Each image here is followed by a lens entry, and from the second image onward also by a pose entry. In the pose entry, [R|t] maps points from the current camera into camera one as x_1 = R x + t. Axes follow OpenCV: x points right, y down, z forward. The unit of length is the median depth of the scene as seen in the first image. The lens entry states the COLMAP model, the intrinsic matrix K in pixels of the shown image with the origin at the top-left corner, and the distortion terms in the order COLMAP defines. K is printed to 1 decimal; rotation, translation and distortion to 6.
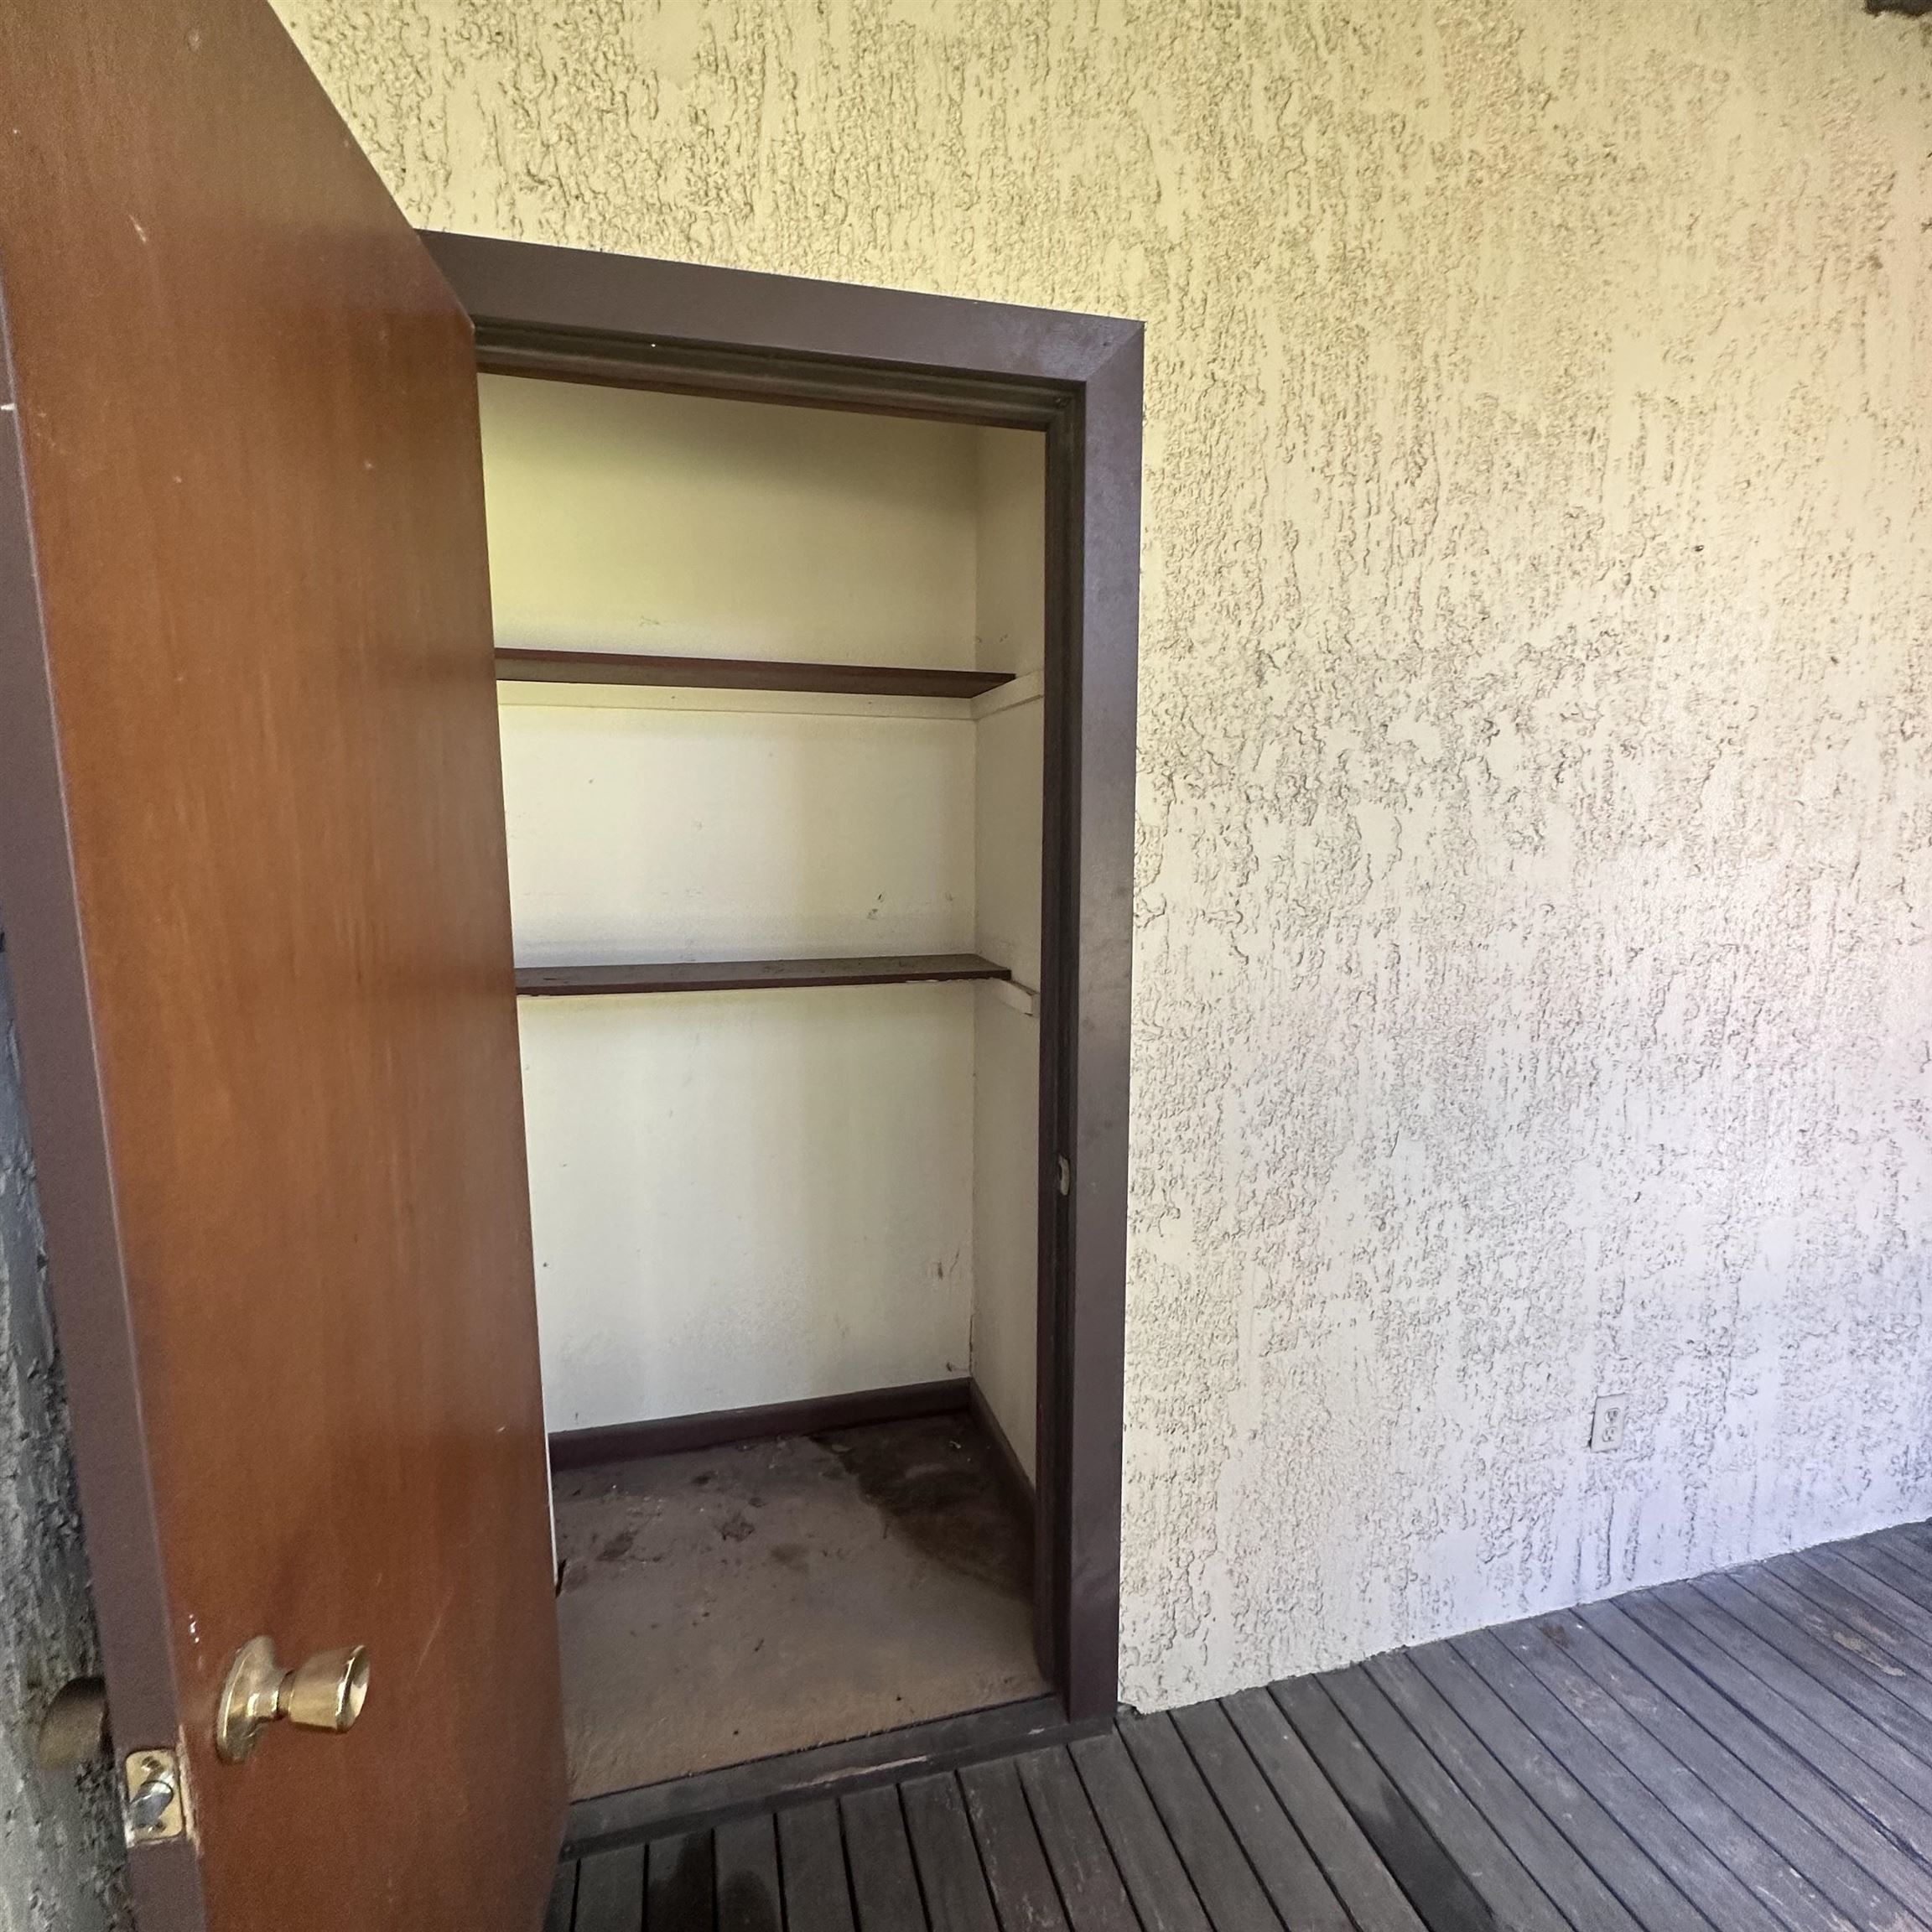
lens RADIAL K [[1020.8, 0, 965.8], [0, 1020.8, 967.7], [0, 0, 1]] dist [-0.002619, -0.001094]
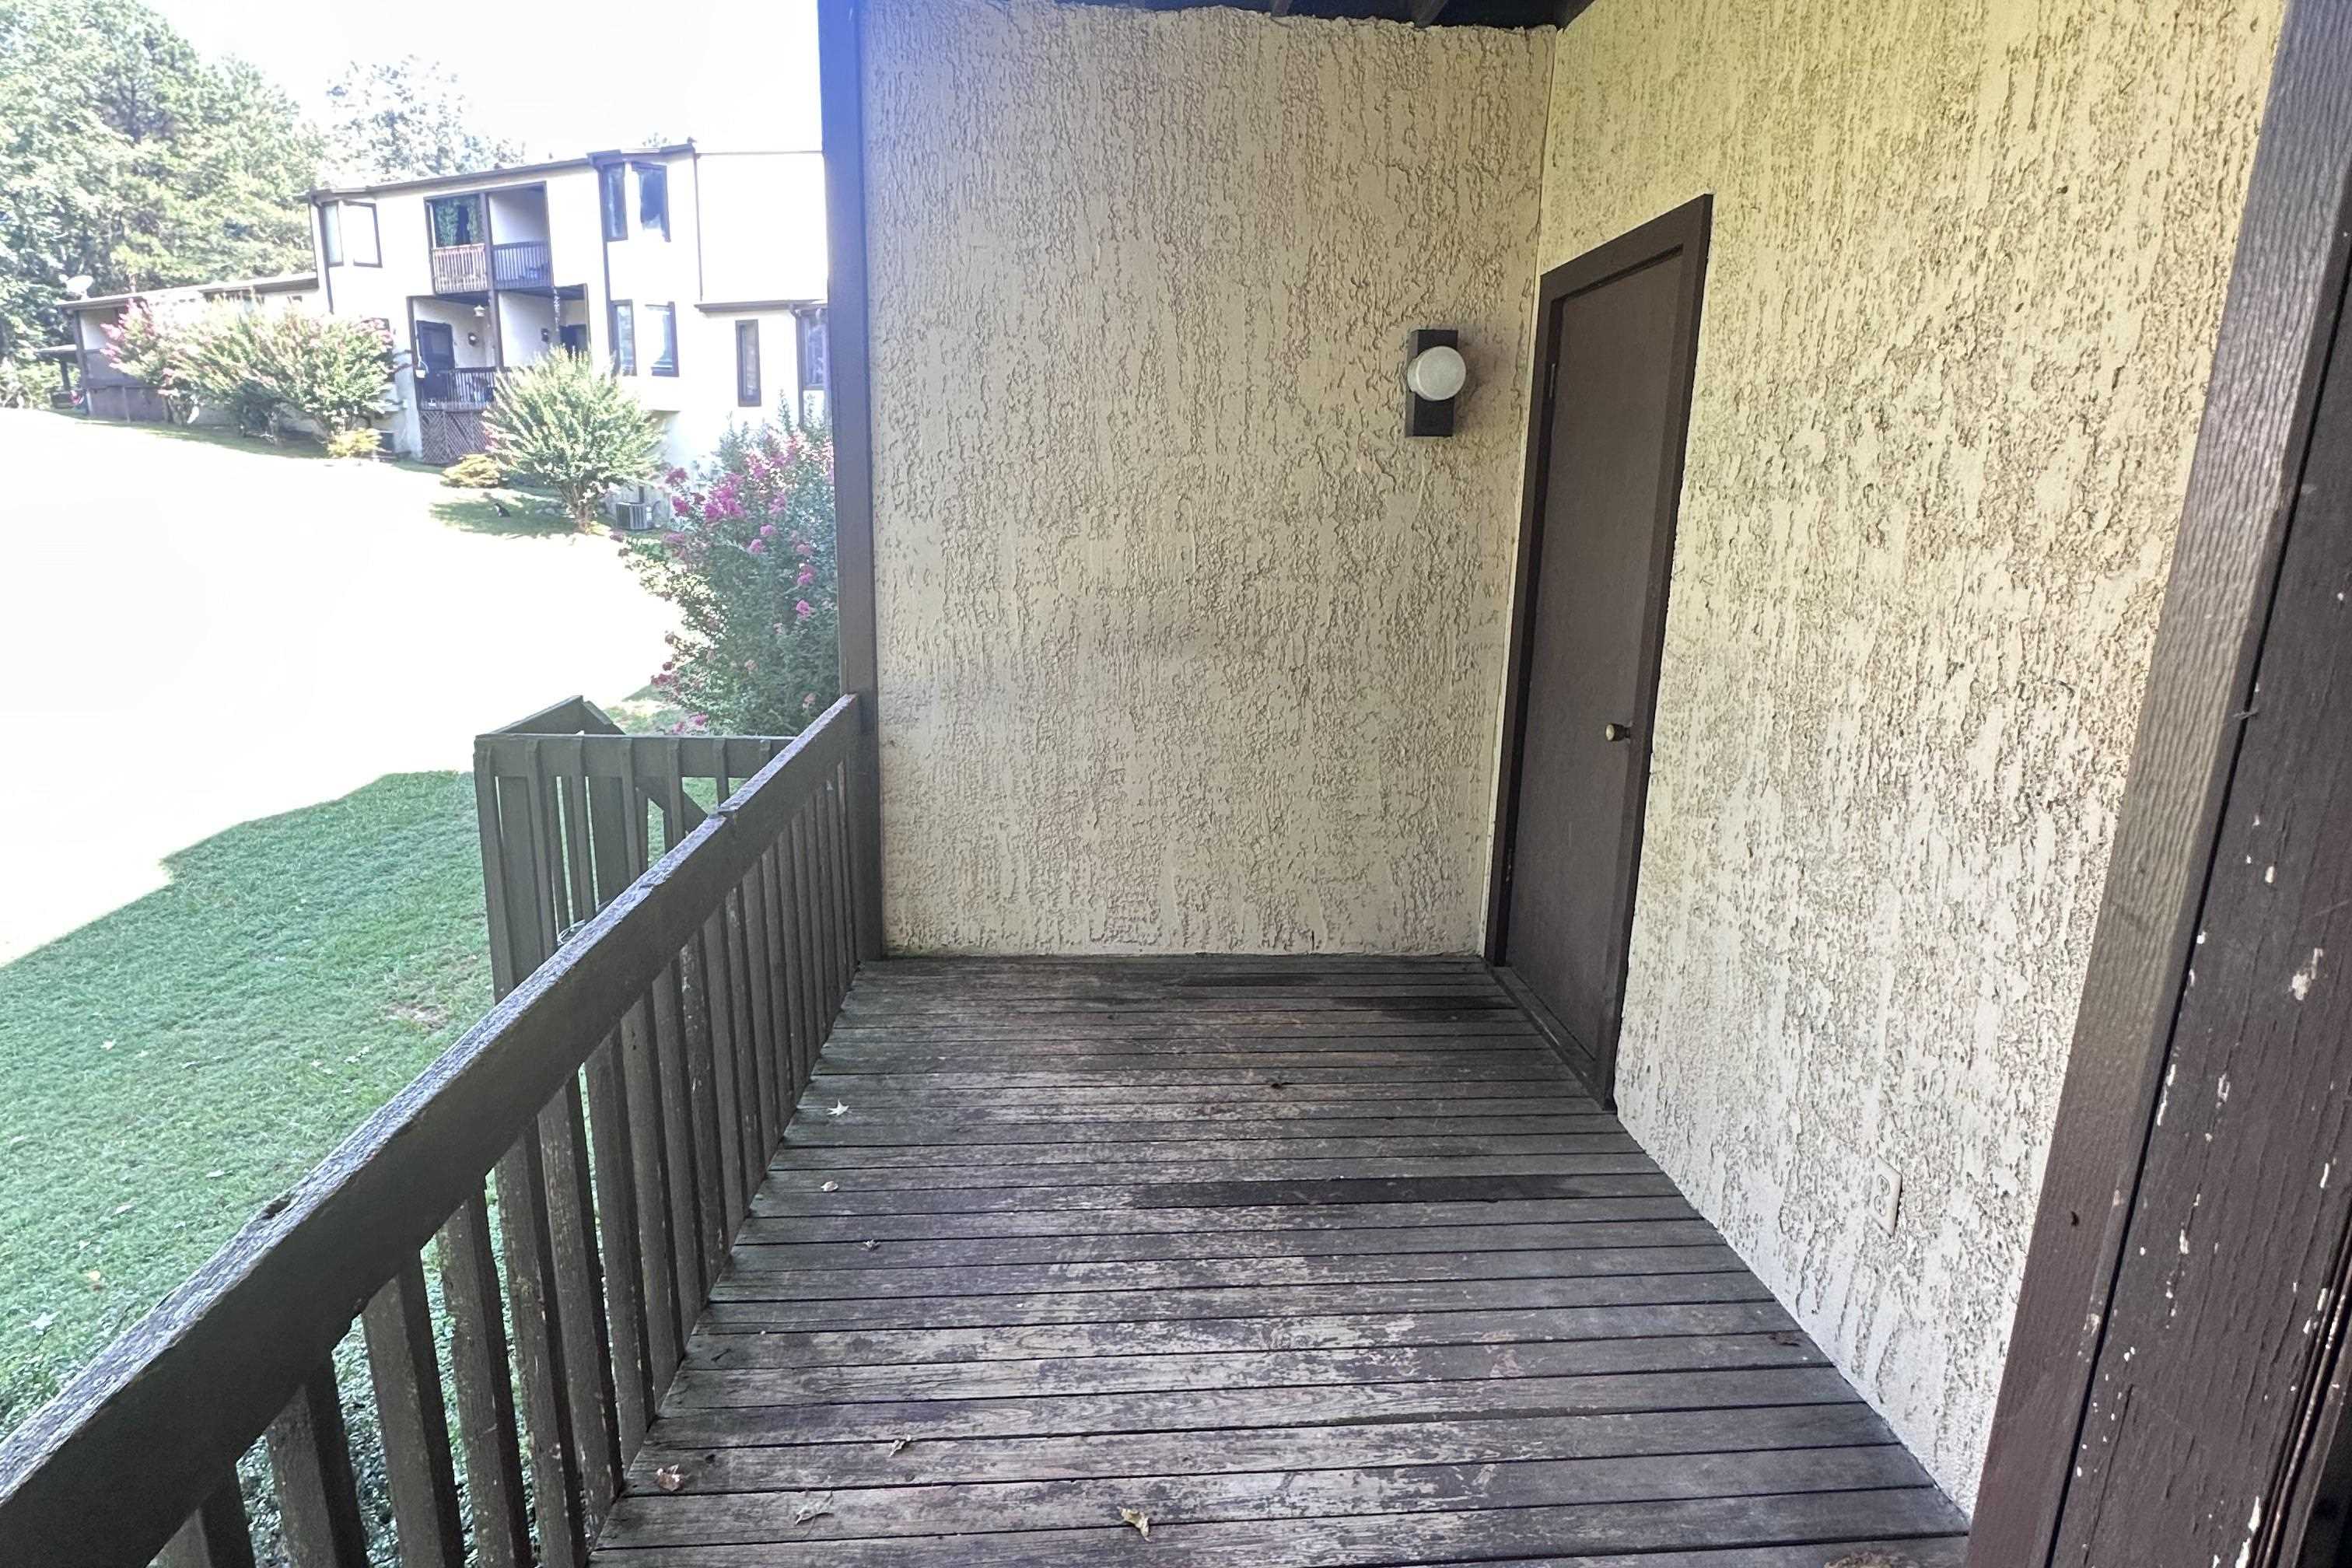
lens RADIAL K [[1207.3, 0, 1174.1], [0, 1207.3, 787.6], [0, 0, 1]] dist [-0.004246, -0.000857]
pose [[-0.184102, 0.224674, -0.956885, 1.958660], [-0.163713, 0.952917, 0.255241, -0.077131], [0.969177, 0.203645, -0.138651, 0.538781]]
